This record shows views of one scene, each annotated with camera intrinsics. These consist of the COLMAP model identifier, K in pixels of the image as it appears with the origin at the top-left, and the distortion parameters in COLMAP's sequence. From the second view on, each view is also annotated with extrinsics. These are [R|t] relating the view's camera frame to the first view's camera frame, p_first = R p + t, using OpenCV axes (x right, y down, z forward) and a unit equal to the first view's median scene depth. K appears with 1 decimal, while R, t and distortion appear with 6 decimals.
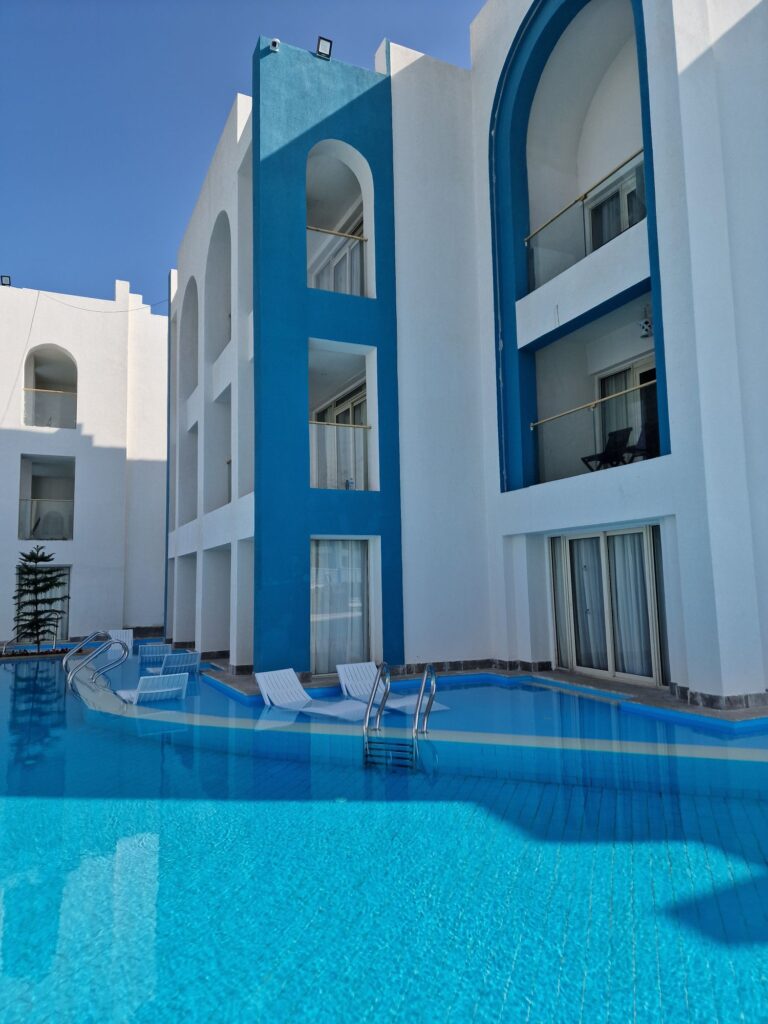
lens RADIAL K [[687.8, 0, 380.8], [0, 687.8, 512.1], [0, 0, 1]] dist [0.080008, -0.082967]
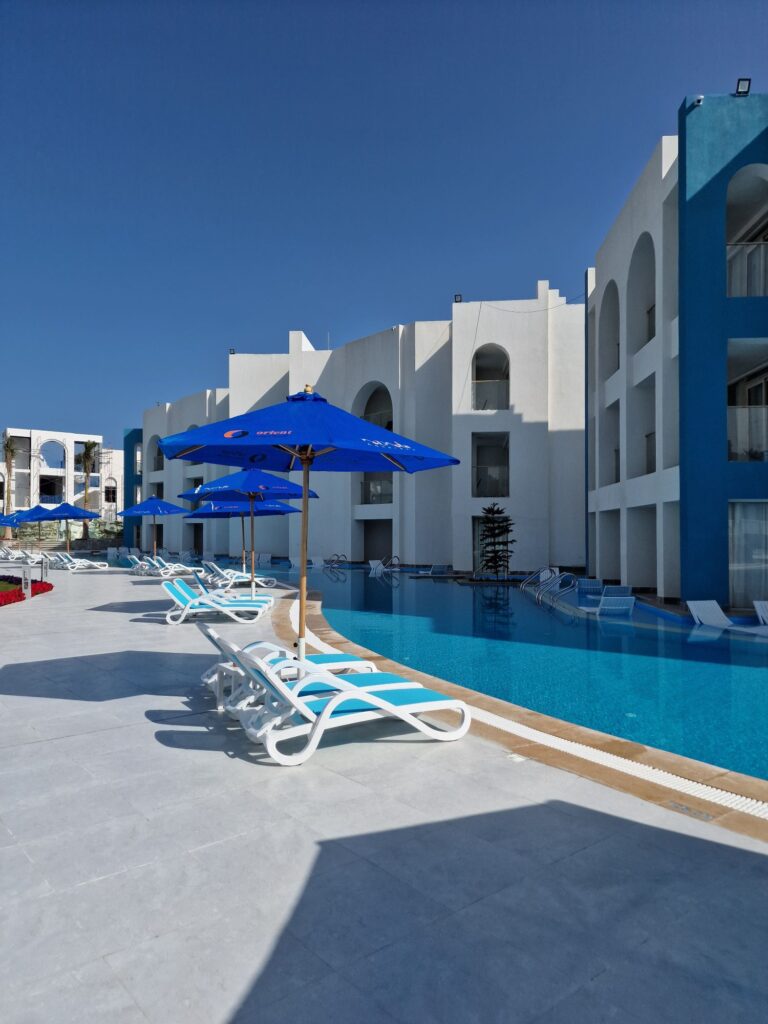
lens RADIAL K [[687.8, 0, 380.8], [0, 687.8, 512.1], [0, 0, 1]] dist [0.080008, -0.082967]
pose [[0.863341, 0.010260, -0.504517, -0.004164], [0.028576, 0.997195, 0.069181, -0.036097], [0.503812, -0.074144, 0.860626, -0.301110]]
